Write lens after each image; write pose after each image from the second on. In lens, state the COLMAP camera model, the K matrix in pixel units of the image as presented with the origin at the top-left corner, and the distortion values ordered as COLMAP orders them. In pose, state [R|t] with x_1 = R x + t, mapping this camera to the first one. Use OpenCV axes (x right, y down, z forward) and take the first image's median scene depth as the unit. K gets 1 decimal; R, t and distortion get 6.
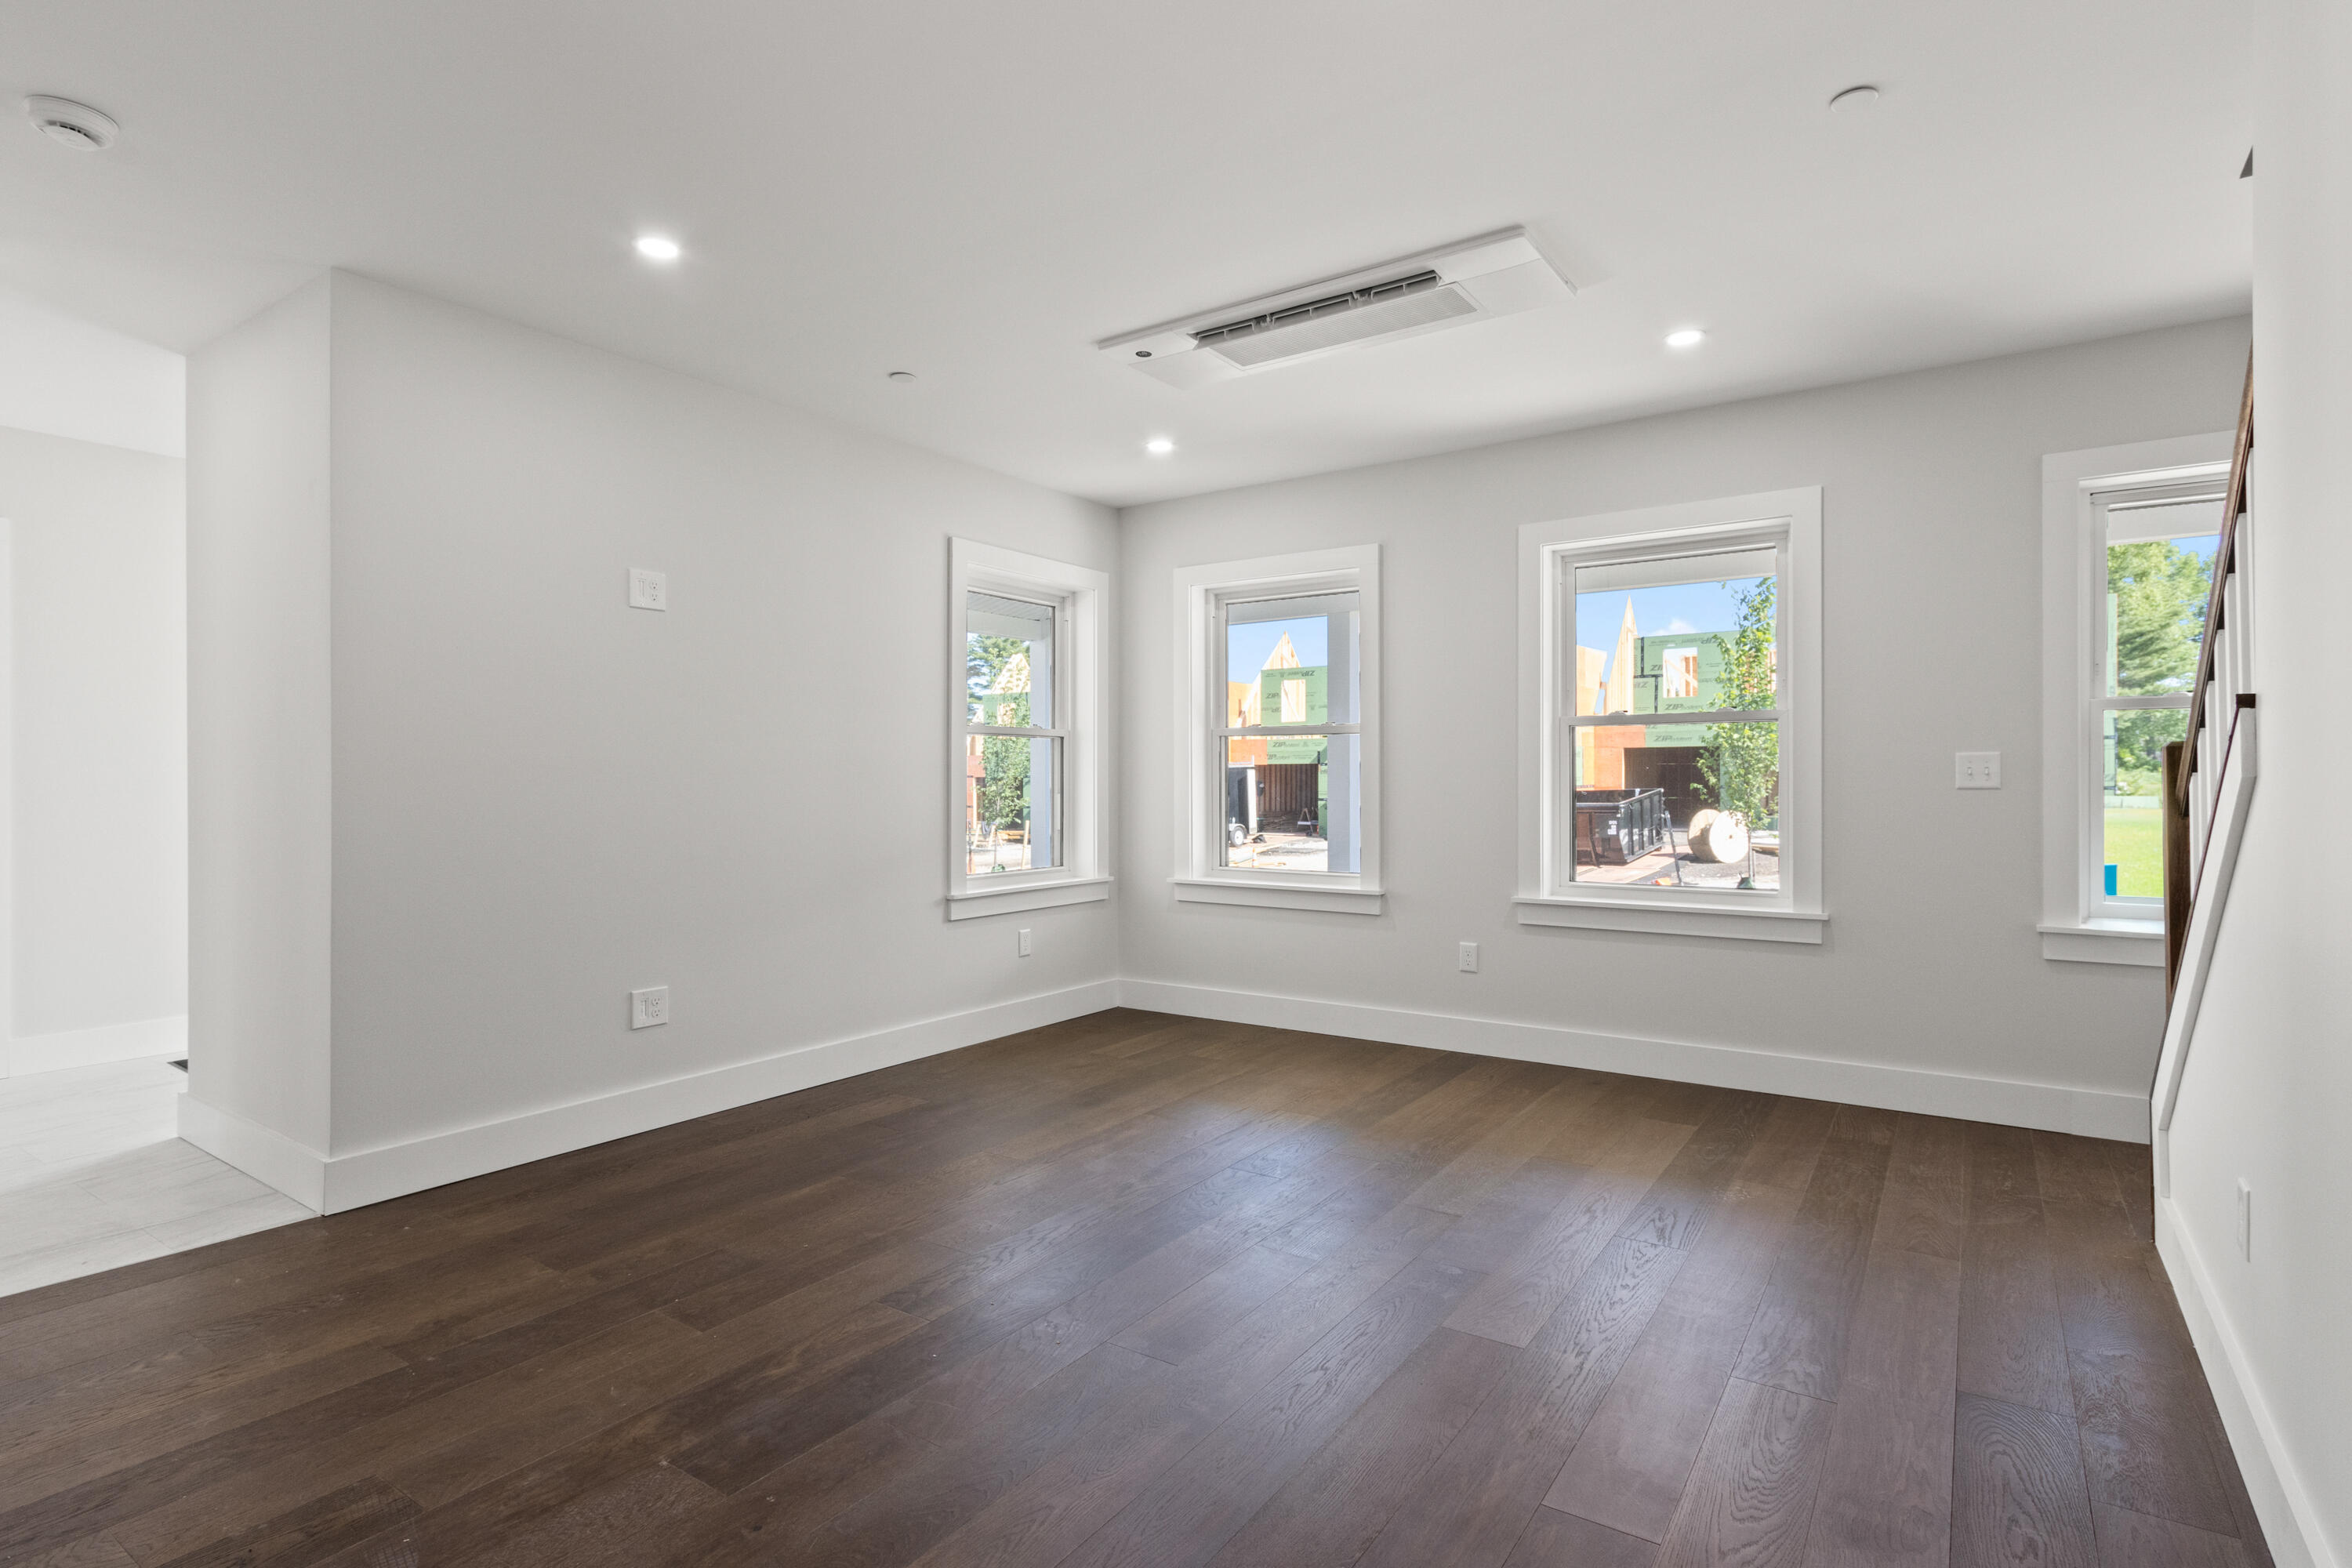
lens RADIAL K [[1176.8, 0, 1183.0], [0, 1176.8, 790.0], [0, 0, 1]] dist [-0.002383, -0.000141]
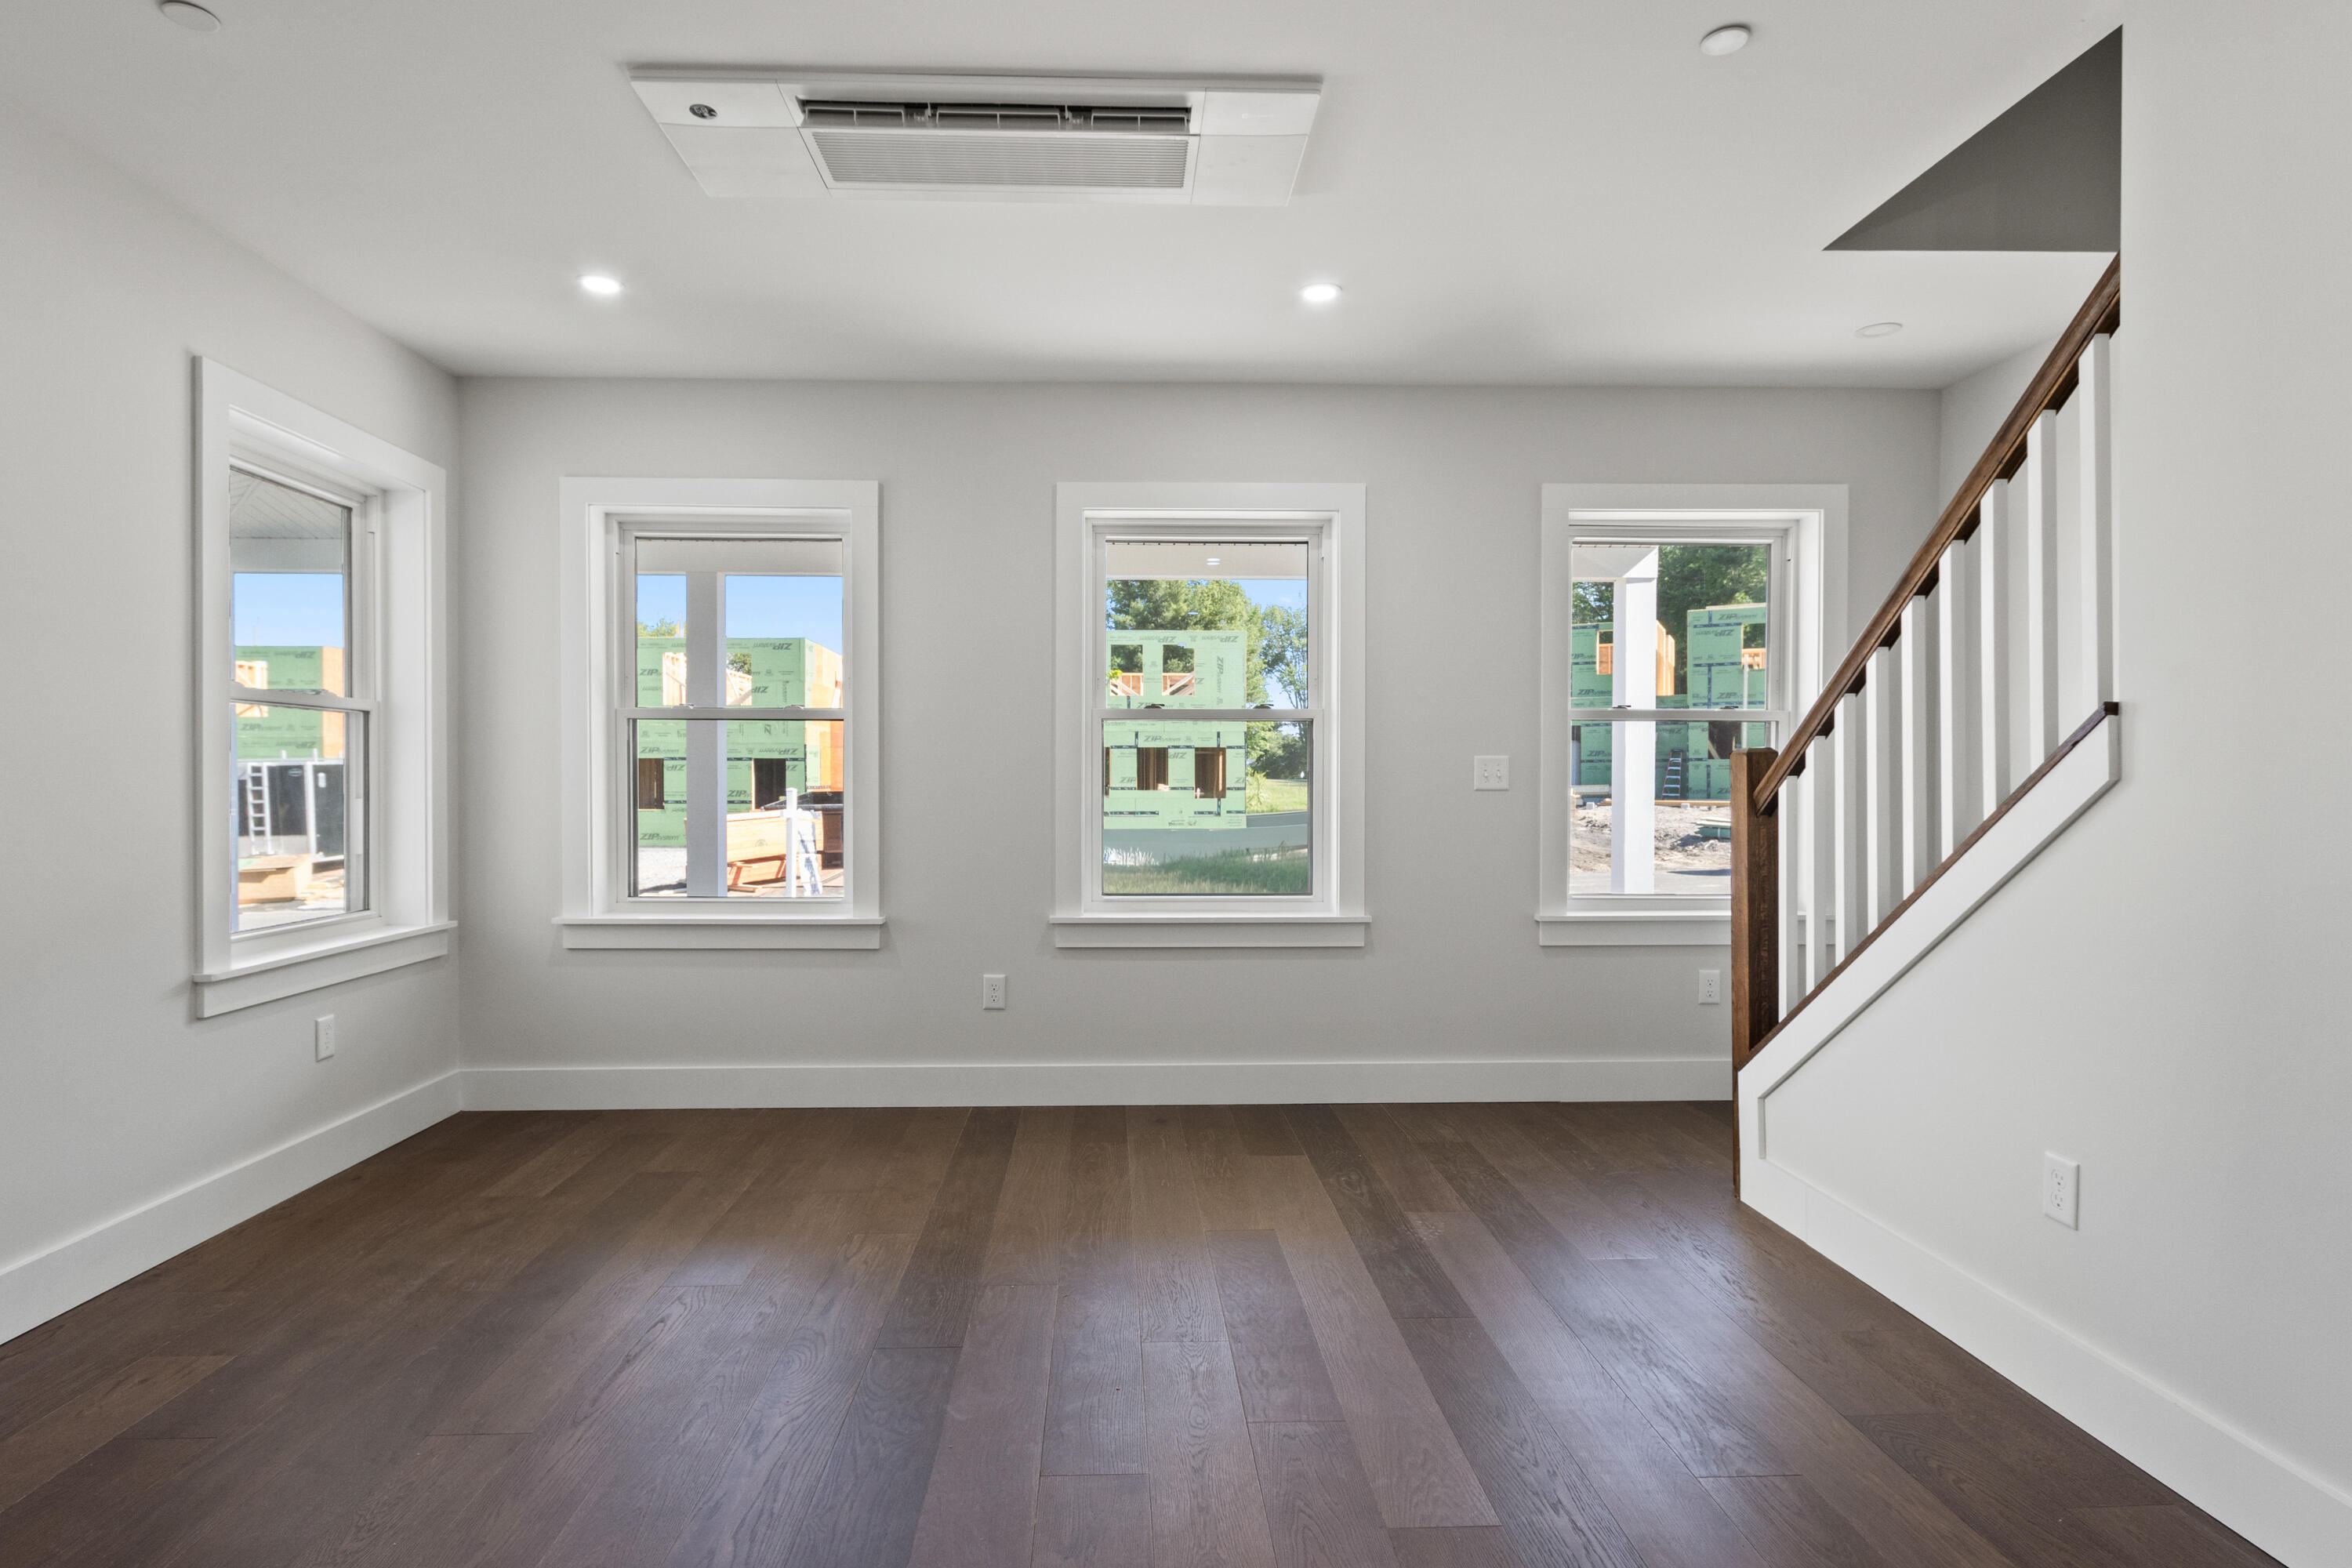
lens RADIAL K [[1201.2, 0, 1160.2], [0, 1201.2, 807.8], [0, 0, 1]] dist [0.015312, -0.016527]
pose [[0.806815, -0.009790, 0.590722, -0.164717], [0.001476, 0.999893, 0.014554, -0.001286], [-0.590802, -0.010871, 0.806744, 0.236992]]
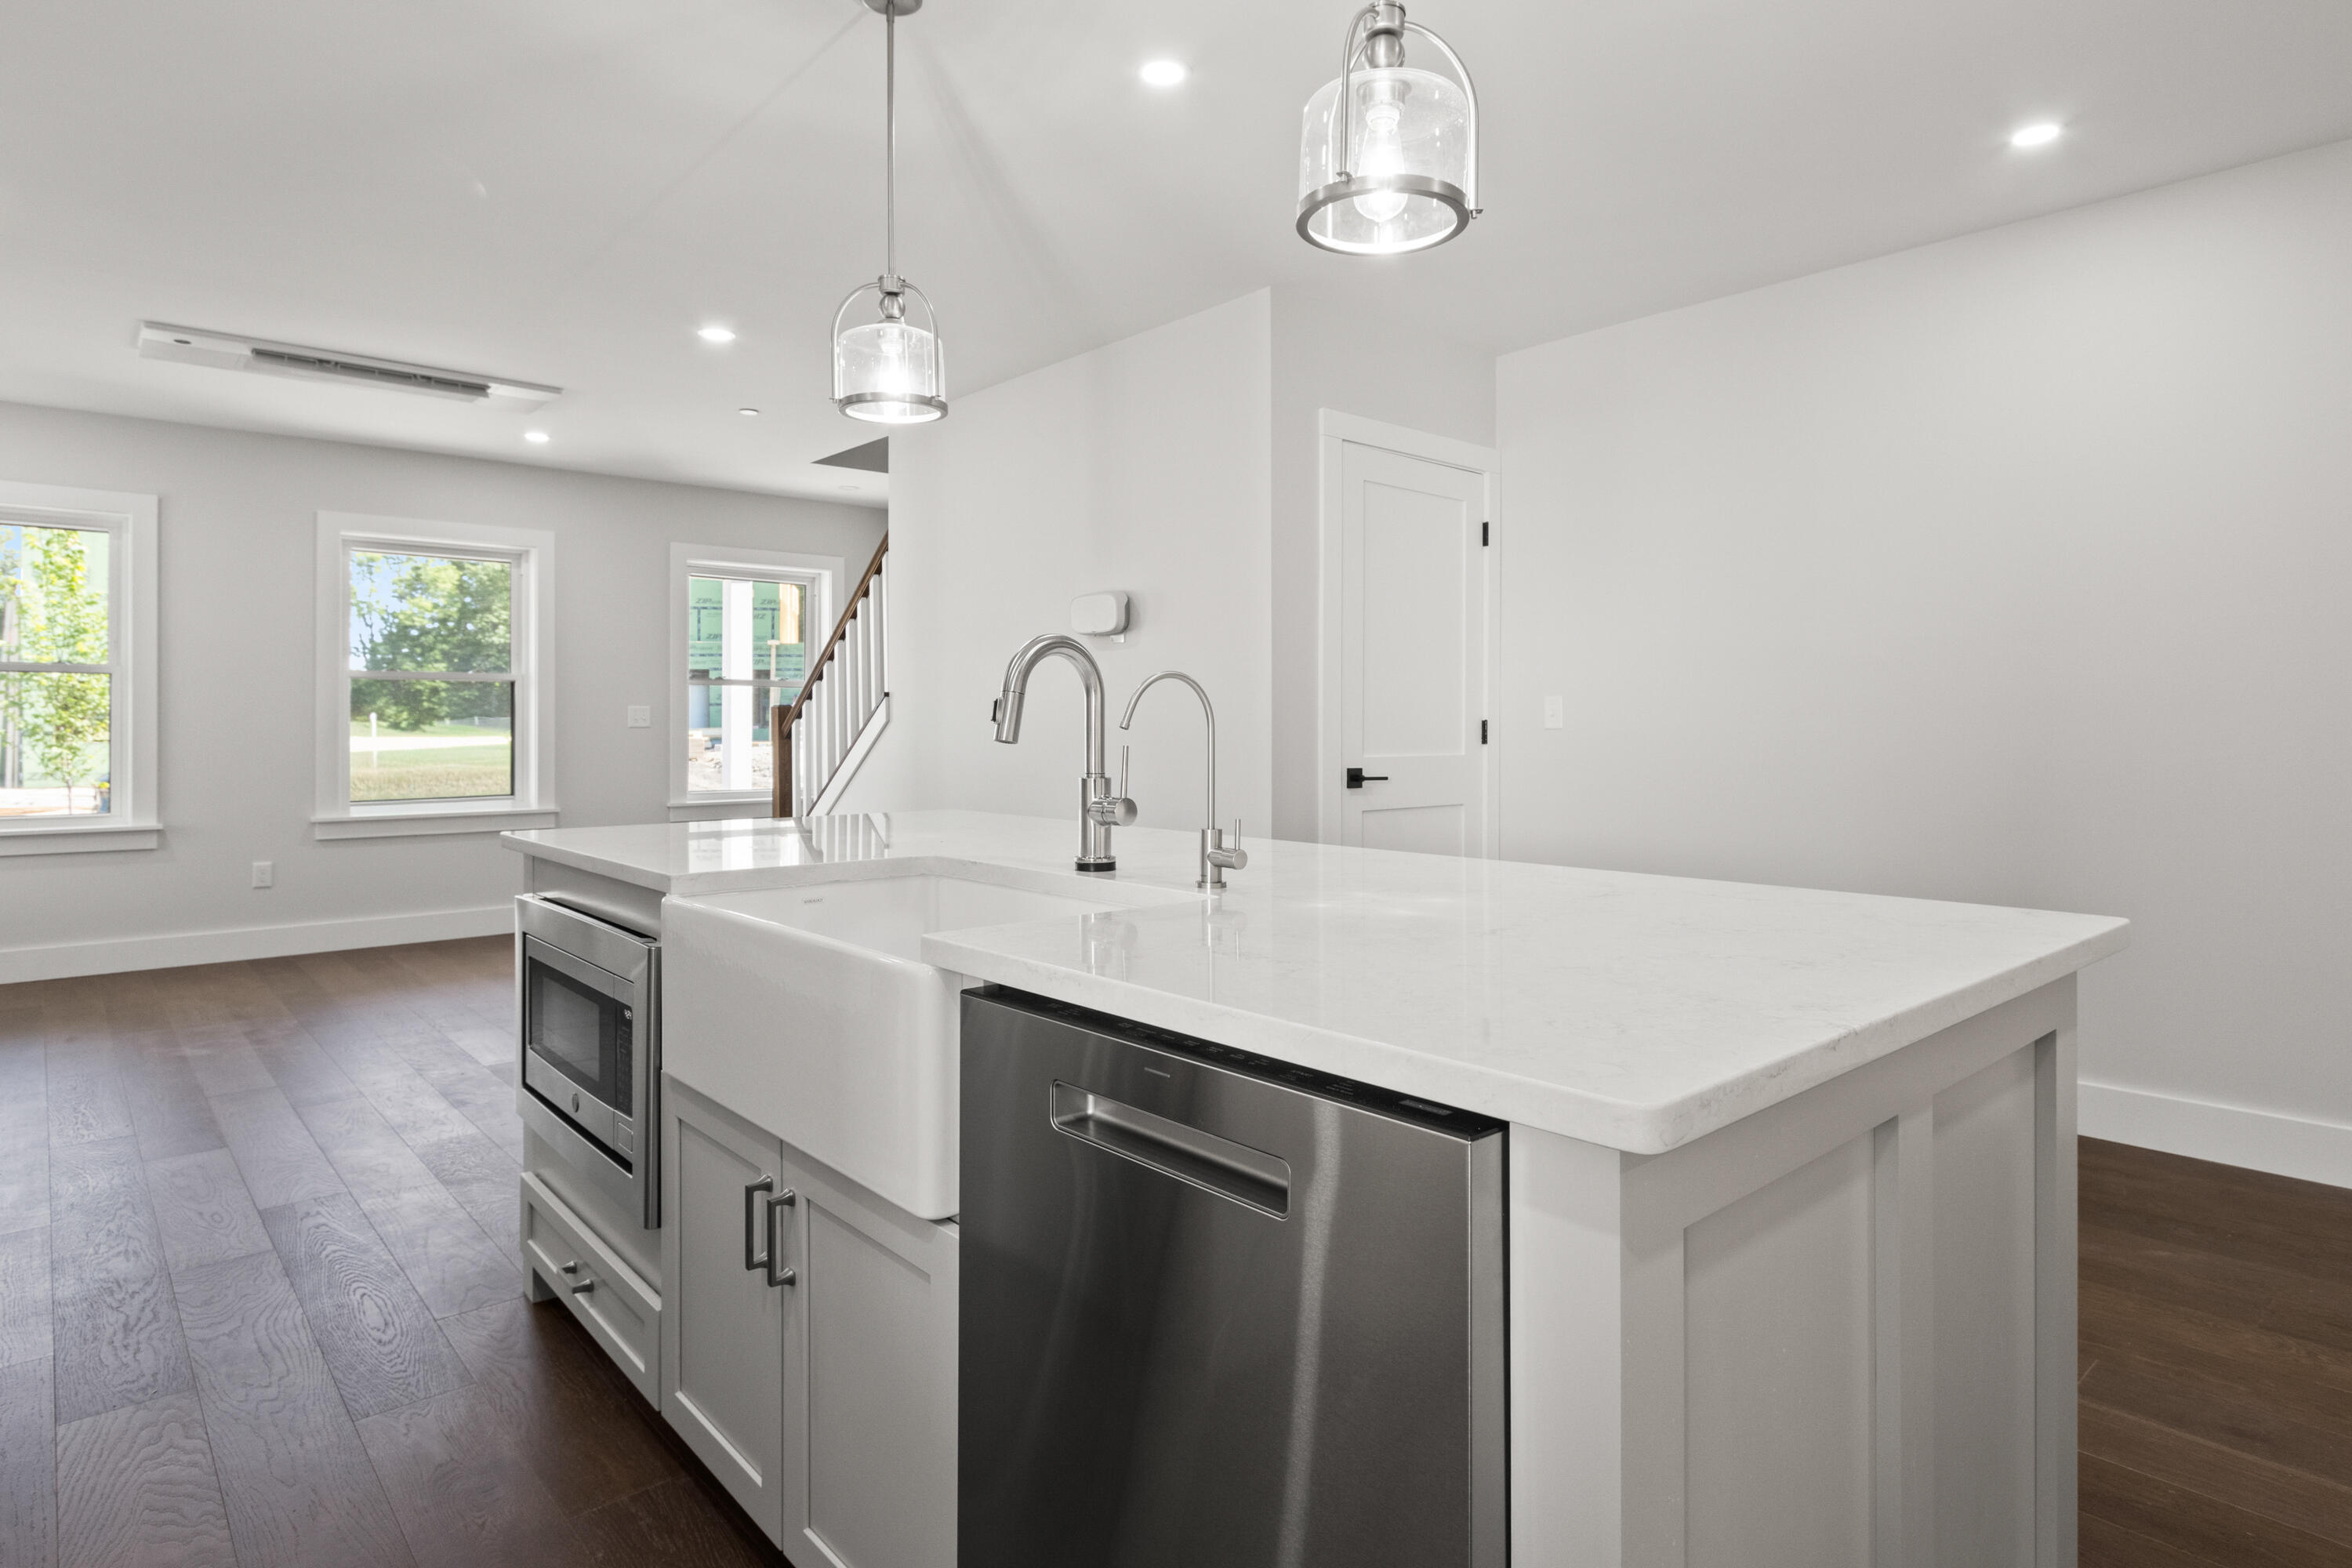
lens RADIAL K [[1257.9, 0, 1169.8], [0, 1257.9, 719.2], [0, 0, 1]] dist [0.002745, -0.000507]
pose [[0.250799, 0.007478, 0.968010, -0.718160], [0.006022, 0.999939, -0.009285, 0.006475], [-0.968020, 0.008158, 0.250739, -0.165991]]
